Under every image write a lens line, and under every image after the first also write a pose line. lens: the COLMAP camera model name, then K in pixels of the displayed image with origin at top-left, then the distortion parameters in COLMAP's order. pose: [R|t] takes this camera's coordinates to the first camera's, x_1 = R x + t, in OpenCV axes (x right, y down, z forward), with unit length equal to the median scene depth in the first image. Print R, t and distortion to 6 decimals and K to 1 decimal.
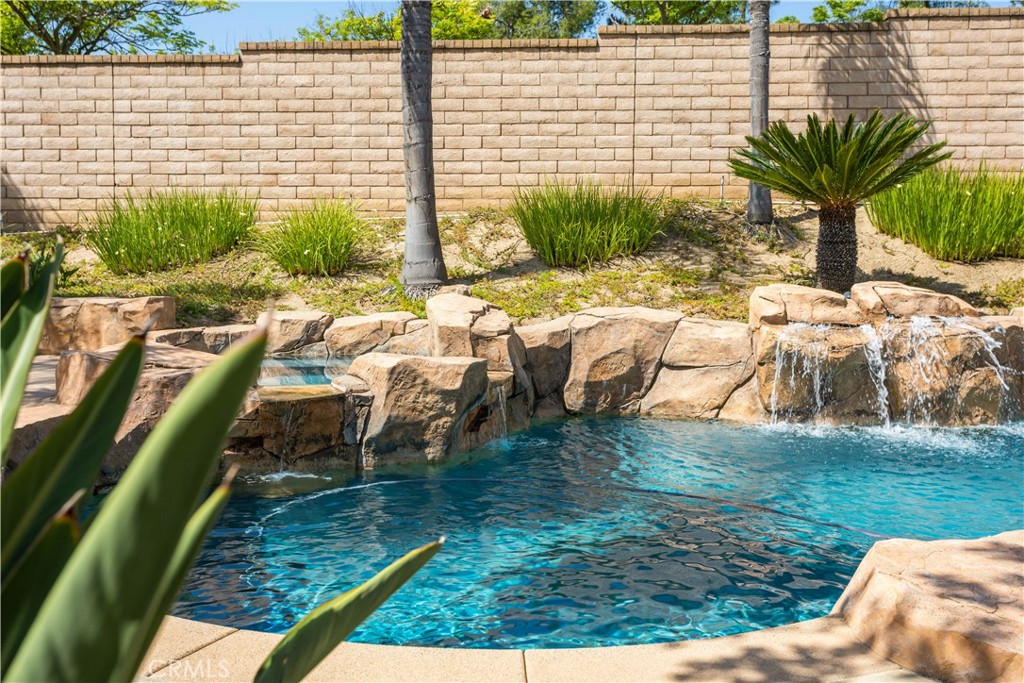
lens RADIAL K [[993.3, 0, 493.4], [0, 993.3, 316.5], [0, 0, 1]] dist [0.015338, 0.000000]
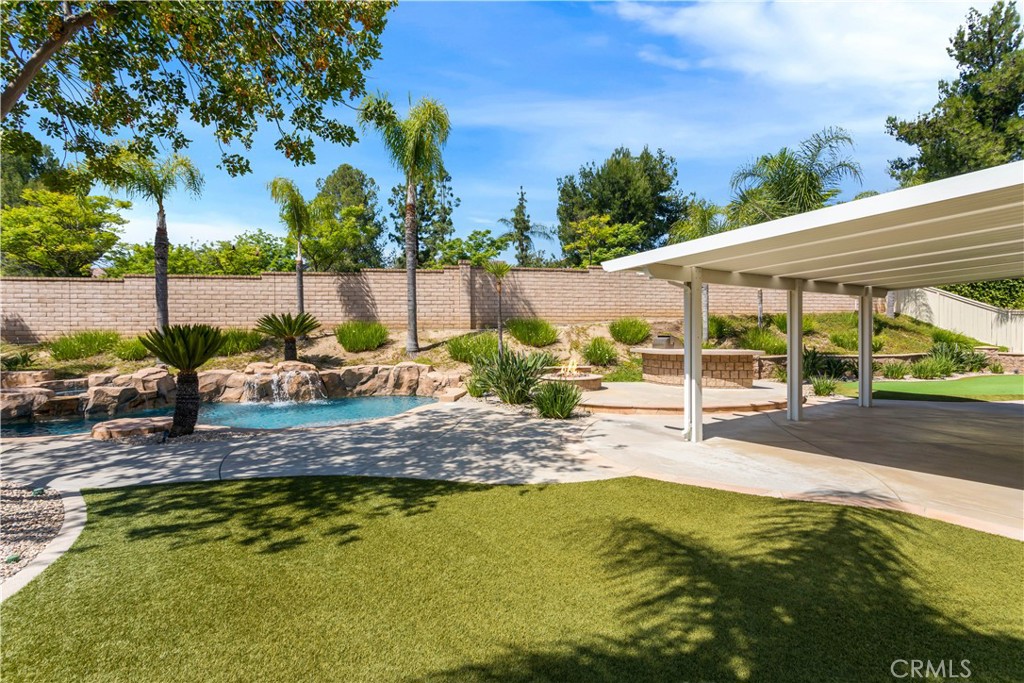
lens RADIAL K [[498.4, 0, 514.4], [0, 498.4, 342.4], [0, 0, 1]] dist [0.007556, -0.000054]
pose [[0.977318, -0.013323, 0.211357, 0.531638], [0.020995, 0.999198, -0.034099, -0.016225], [-0.210734, 0.037763, 0.976814, -0.602126]]
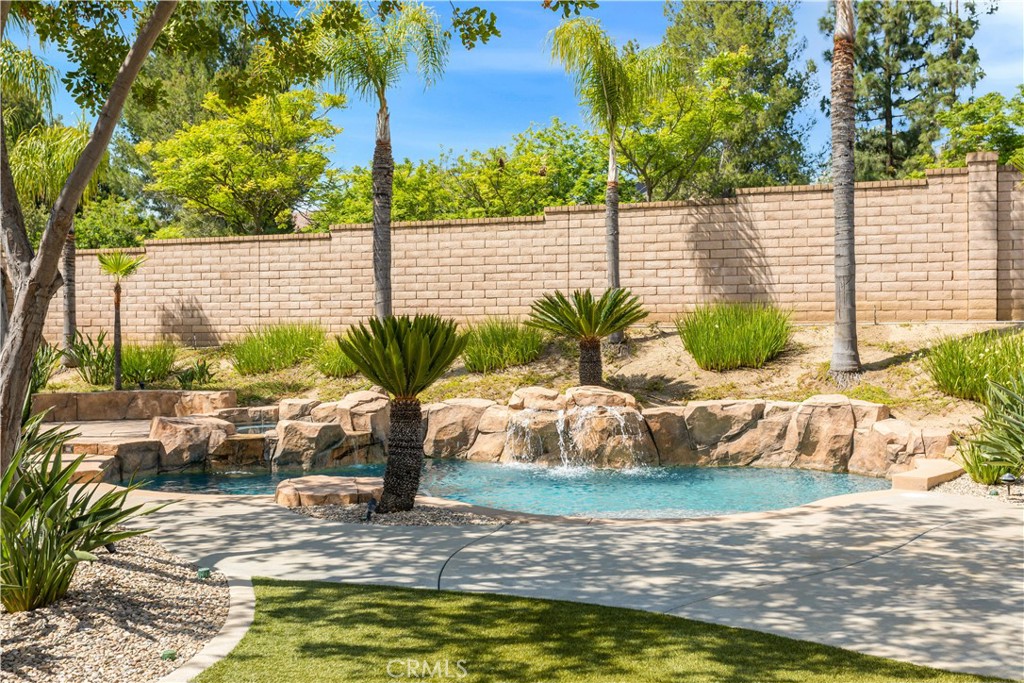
lens RADIAL K [[1150.6, 0, 483.1], [0, 1150.6, 350.6], [0, 0, 1]] dist [0.018682, 0.000000]
pose [[0.946997, -0.002821, -0.321231, 0.580580], [-0.009373, 0.999293, -0.036405, -0.014605], [0.321107, 0.037486, 0.946301, -0.660225]]
